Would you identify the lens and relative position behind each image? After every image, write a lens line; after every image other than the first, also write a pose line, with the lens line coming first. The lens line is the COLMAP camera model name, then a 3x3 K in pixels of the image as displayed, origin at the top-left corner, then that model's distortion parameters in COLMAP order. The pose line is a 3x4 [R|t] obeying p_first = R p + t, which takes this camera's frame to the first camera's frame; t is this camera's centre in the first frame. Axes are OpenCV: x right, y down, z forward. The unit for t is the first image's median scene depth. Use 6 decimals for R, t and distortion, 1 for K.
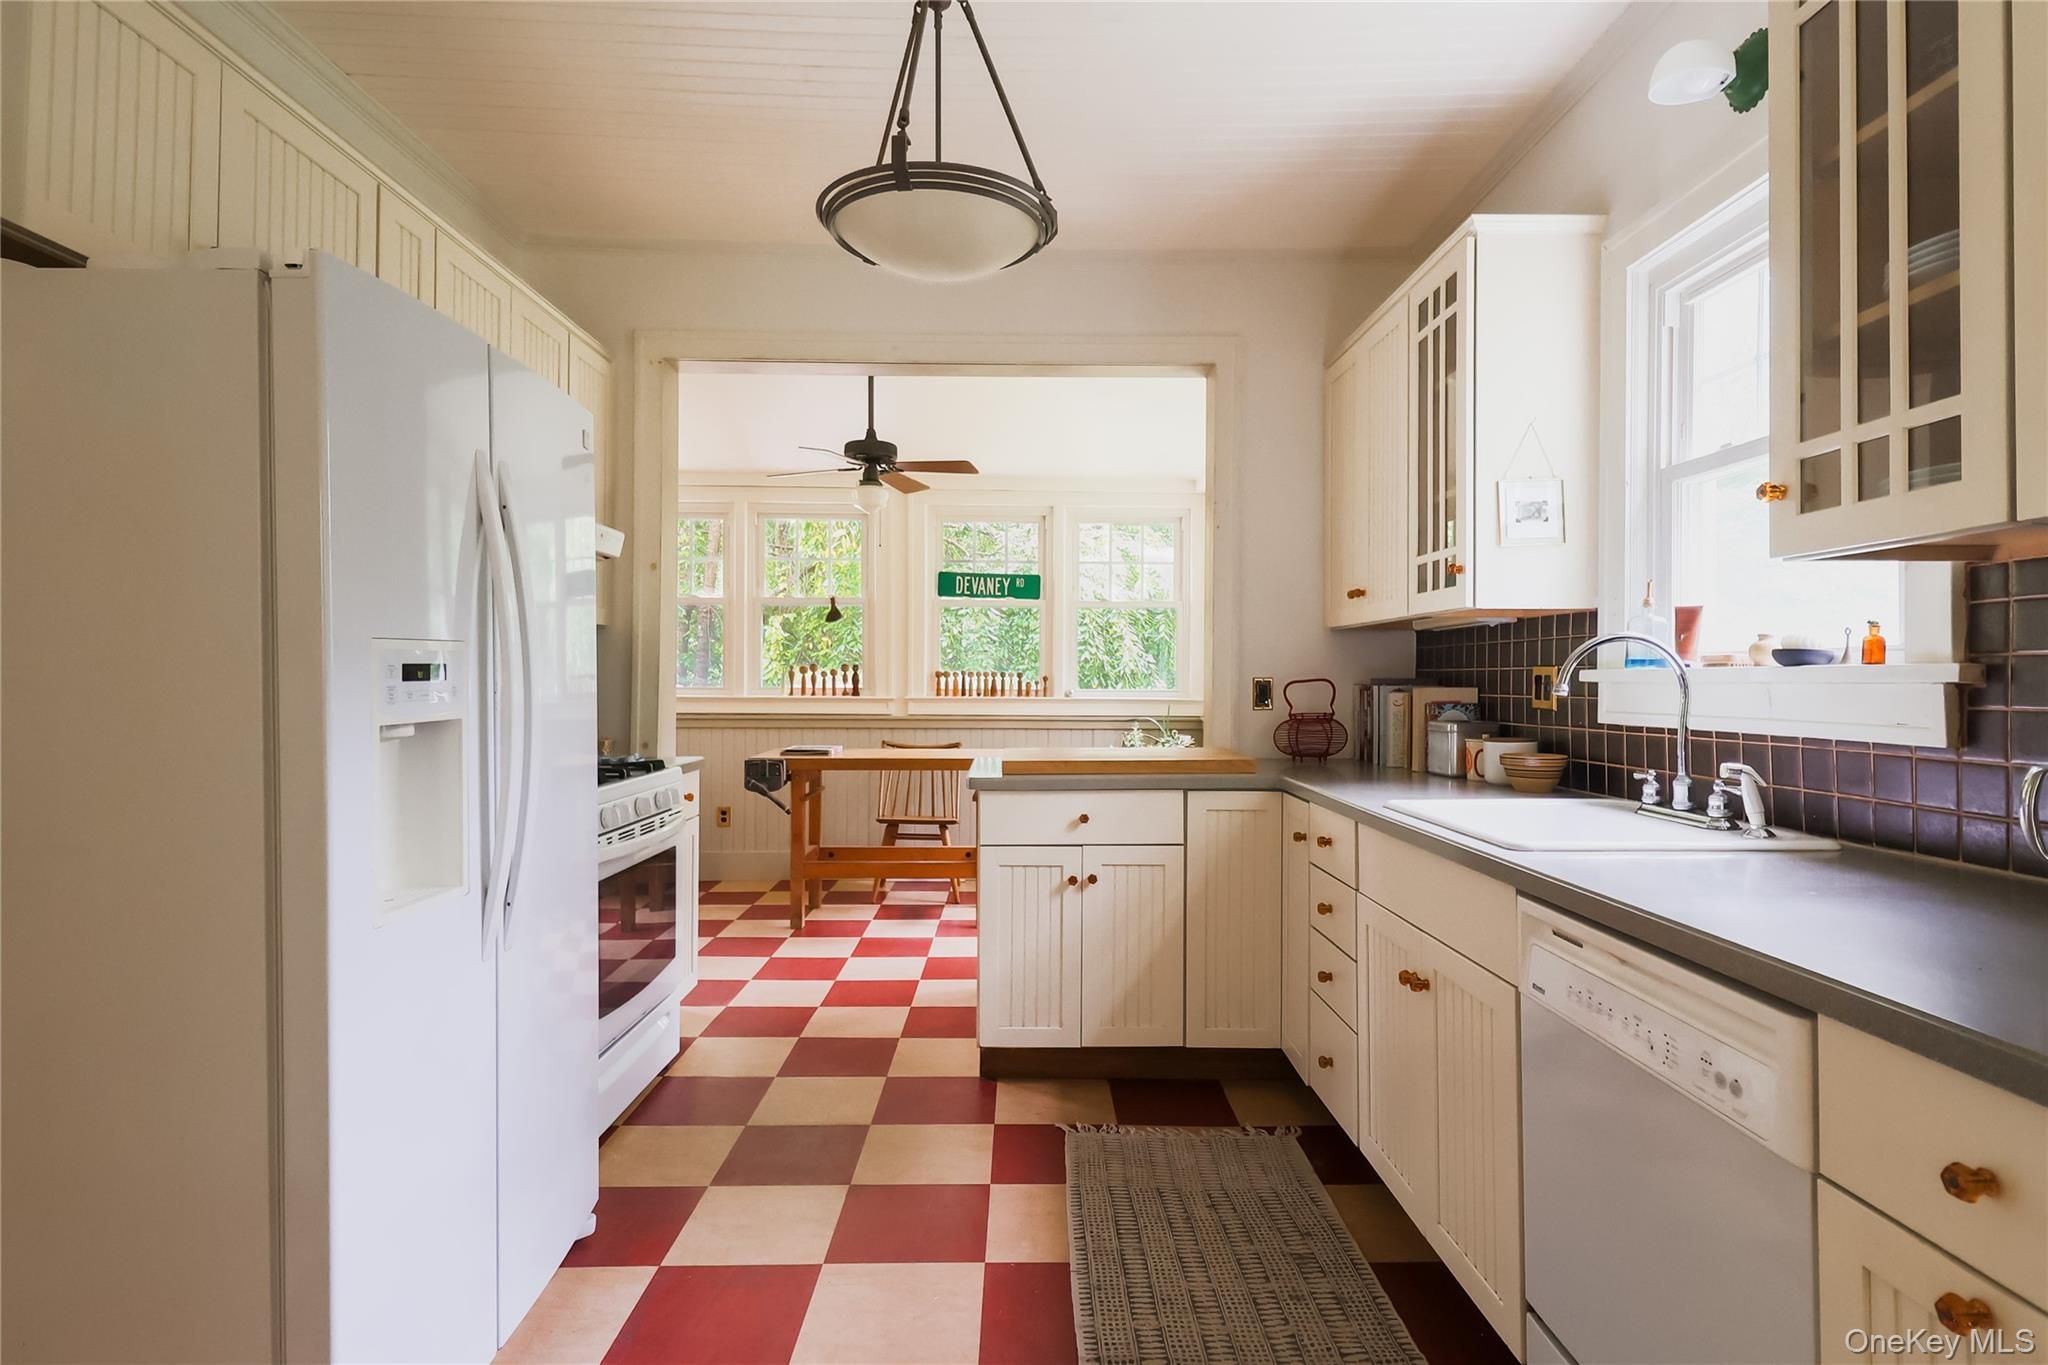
lens RADIAL K [[958.3, 0, 1024.0], [0, 958.3, 682.5], [0, 0, 1]] dist [0.001407, -0.000243]
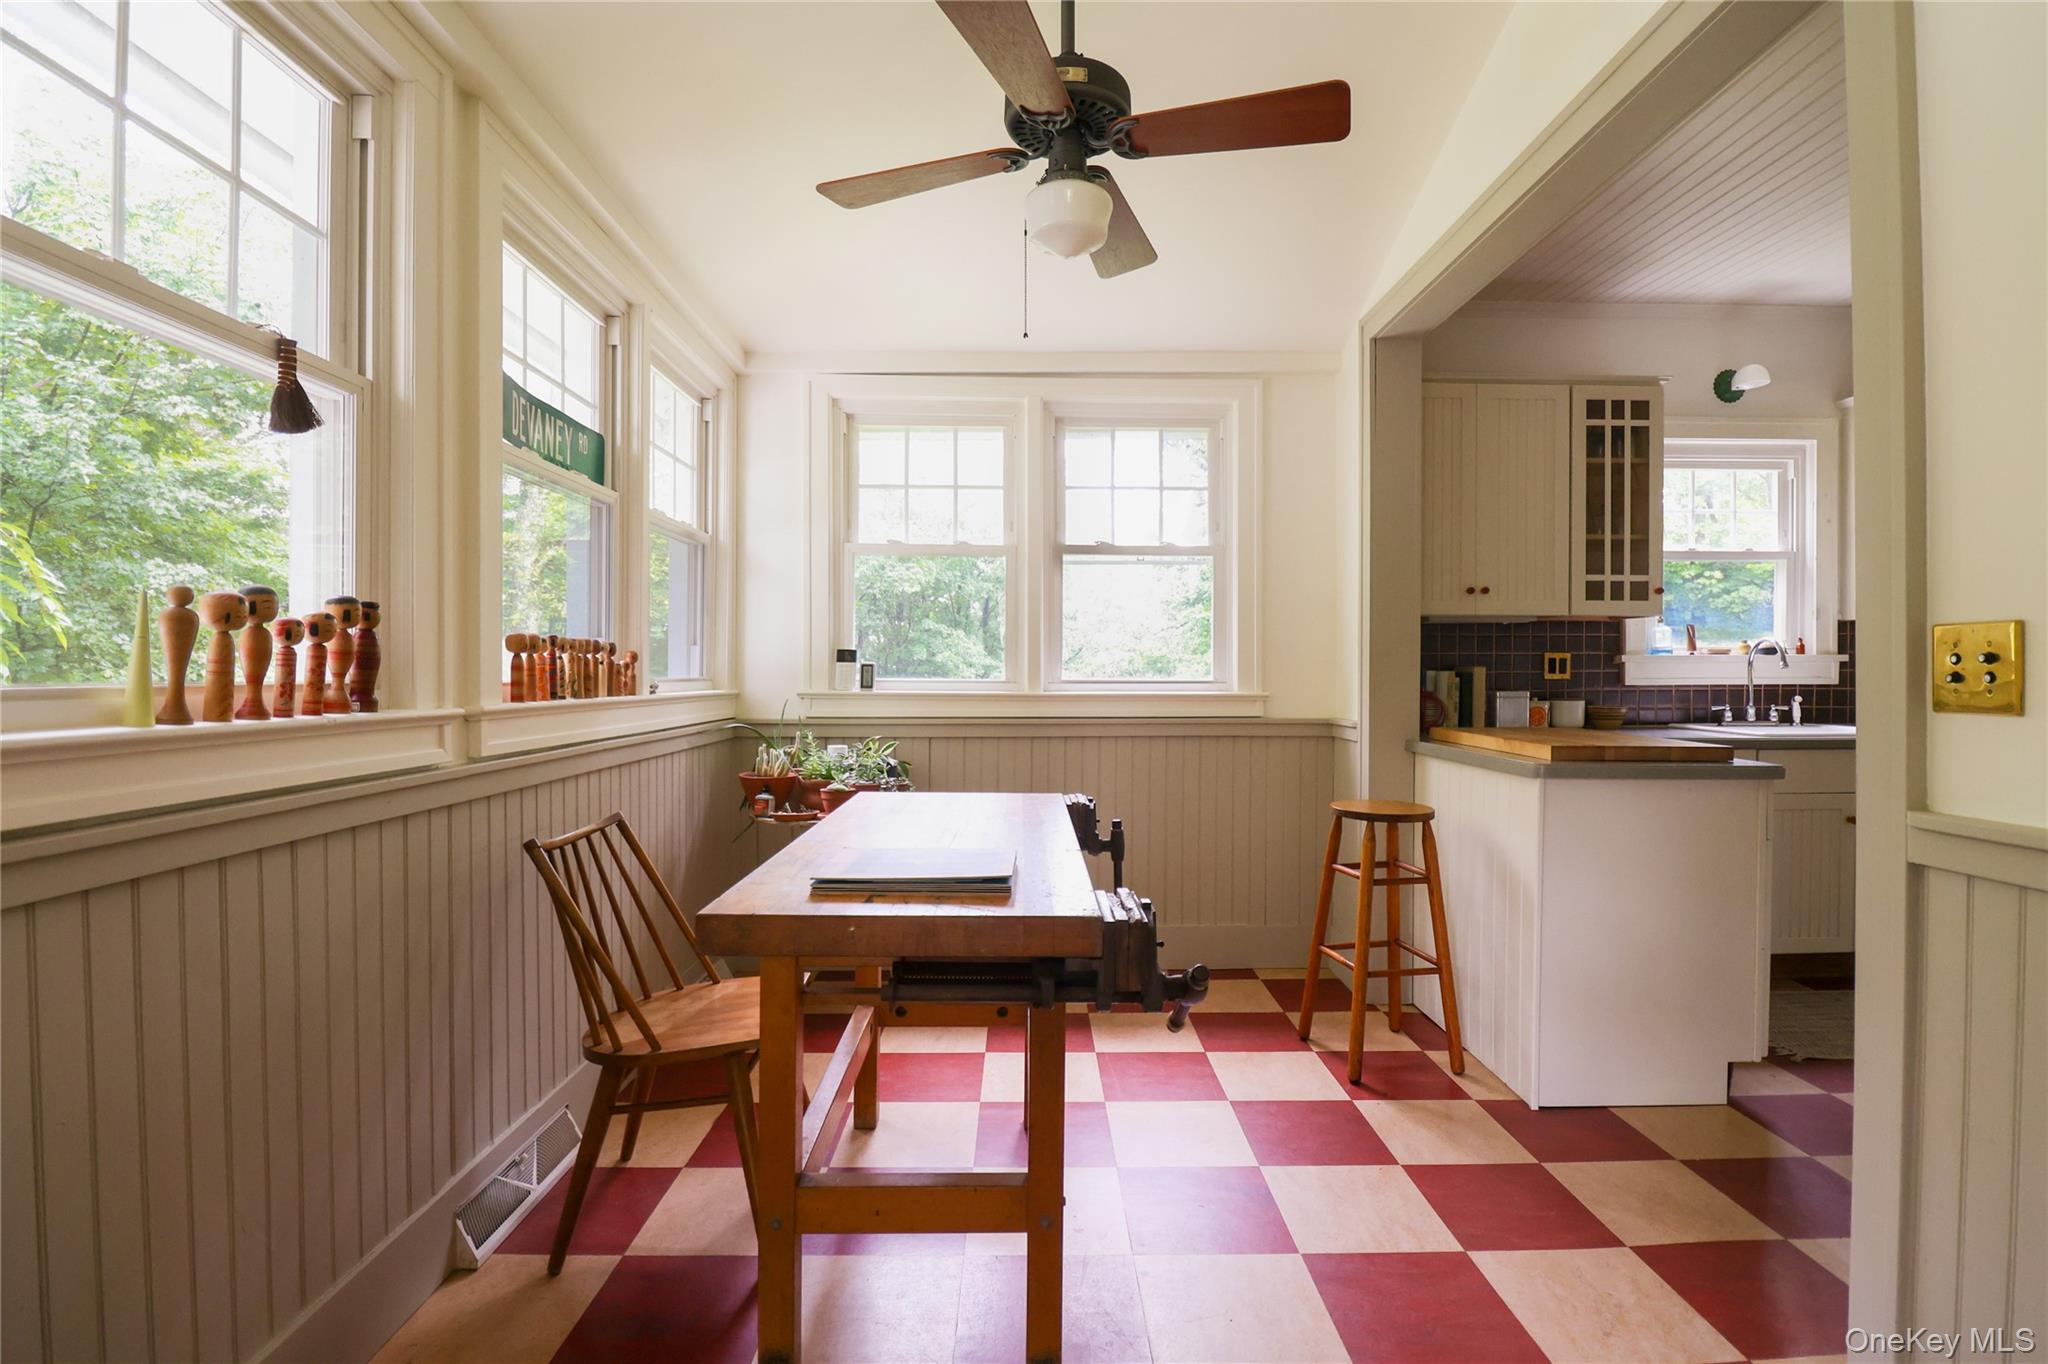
lens RADIAL K [[973.8, 0, 1031.9], [0, 973.8, 675.4], [0, 0, 1]] dist [-0.019159, -0.000193]
pose [[0.012745, -0.008957, 0.999879, -0.459656], [0.004068, 0.999952, 0.008905, 0.001465], [-0.999911, 0.003954, 0.012781, 0.796444]]
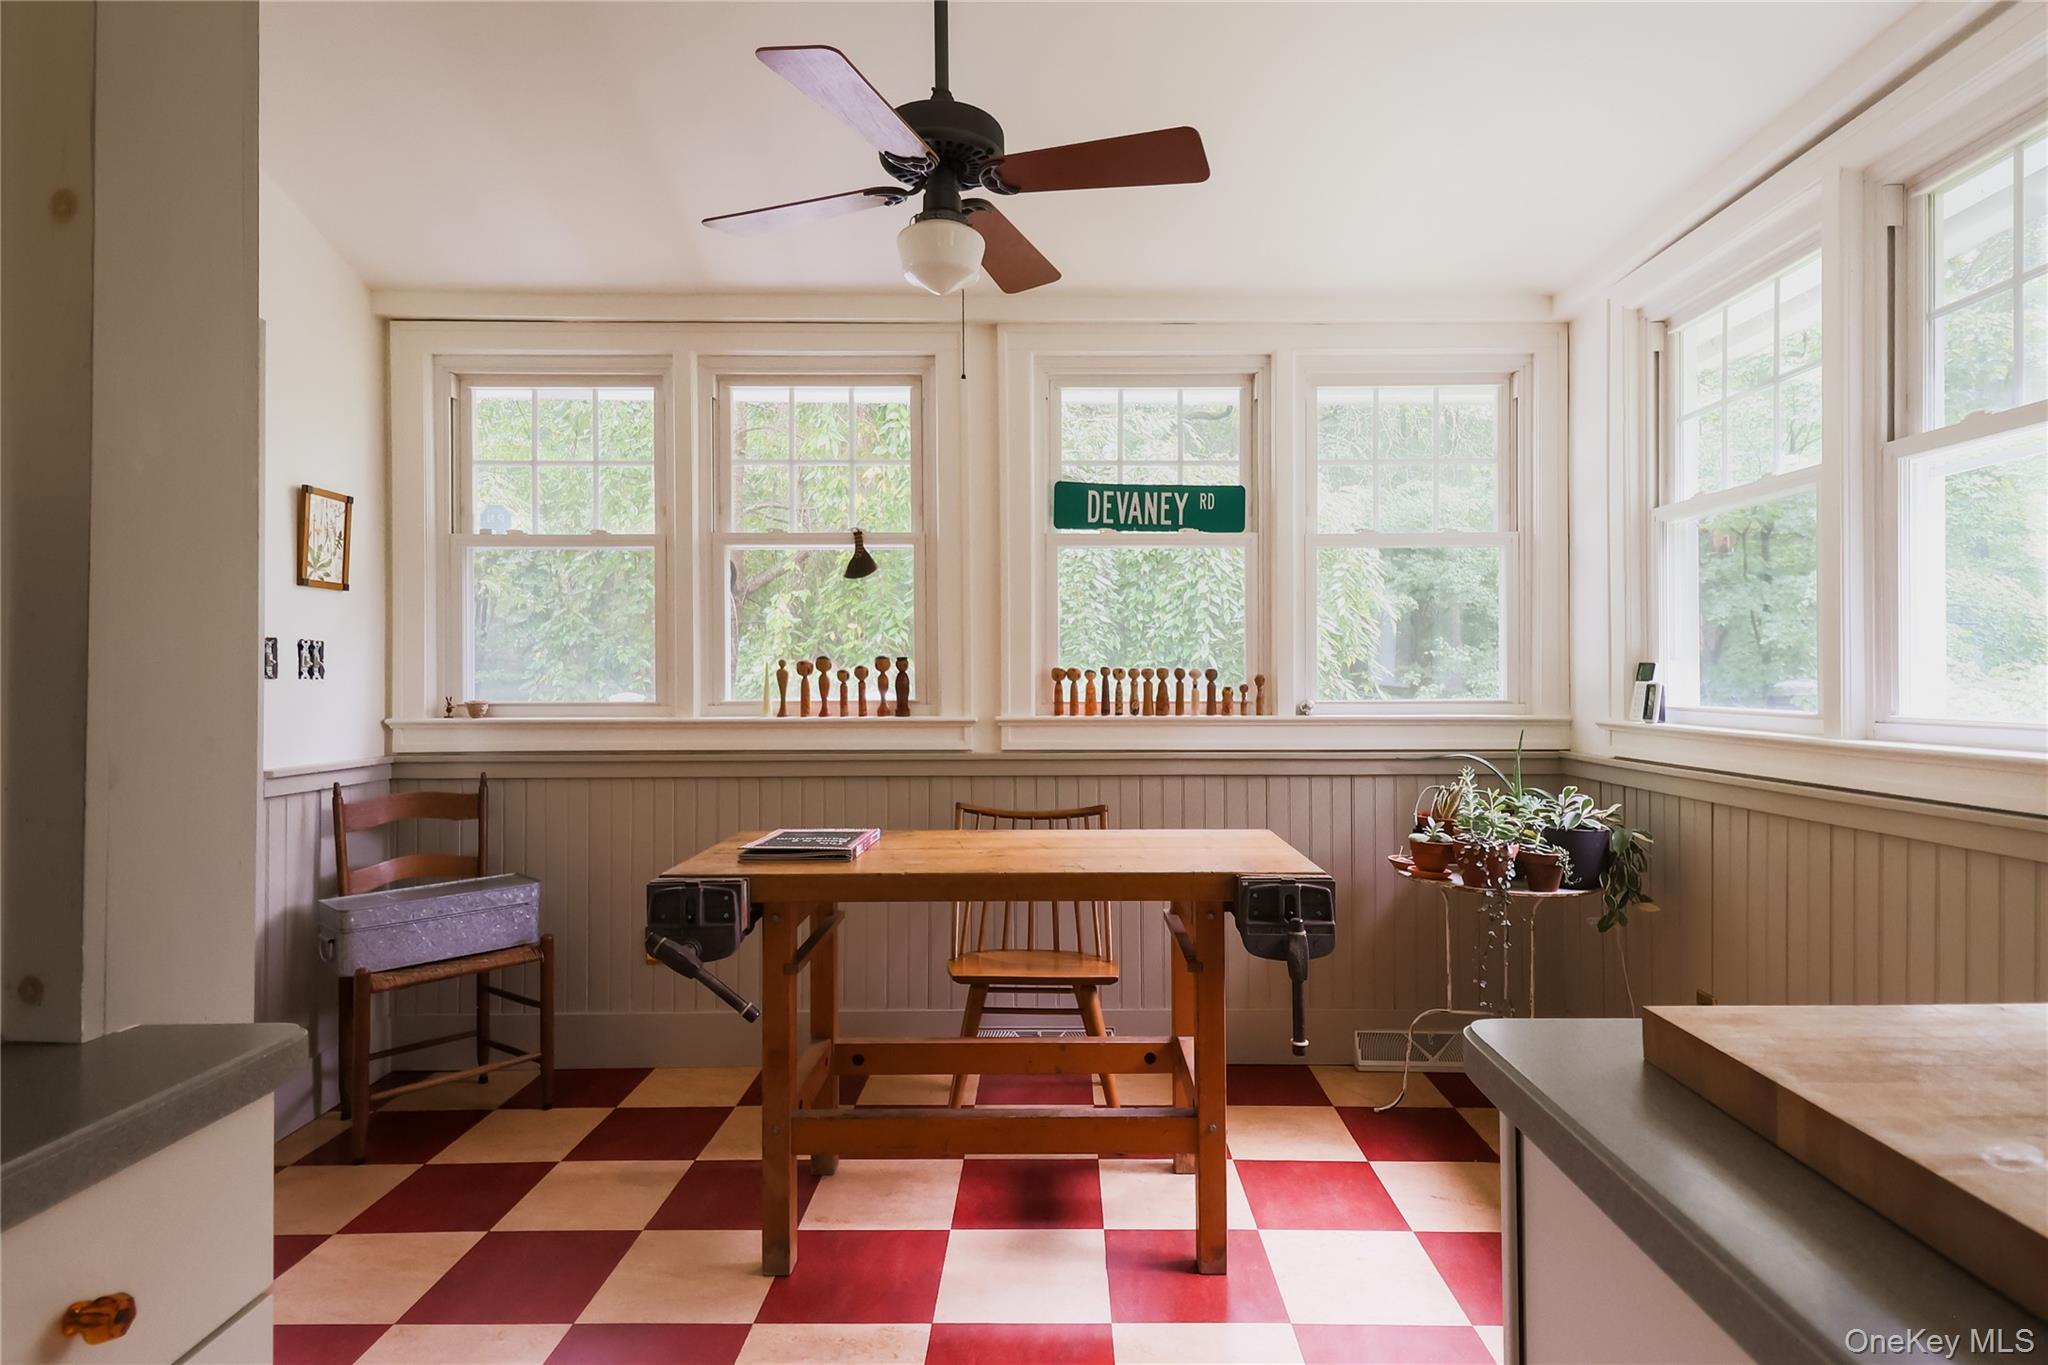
lens RADIAL K [[958.3, 0, 1024.0], [0, 958.3, 682.5], [0, 0, 1]] dist [0.001407, -0.000243]
pose [[0.999395, -0.008263, -0.033789, -0.090189], [0.008249, 0.999966, -0.000570, -0.003715], [0.033792, 0.000291, 0.999429, 0.469951]]
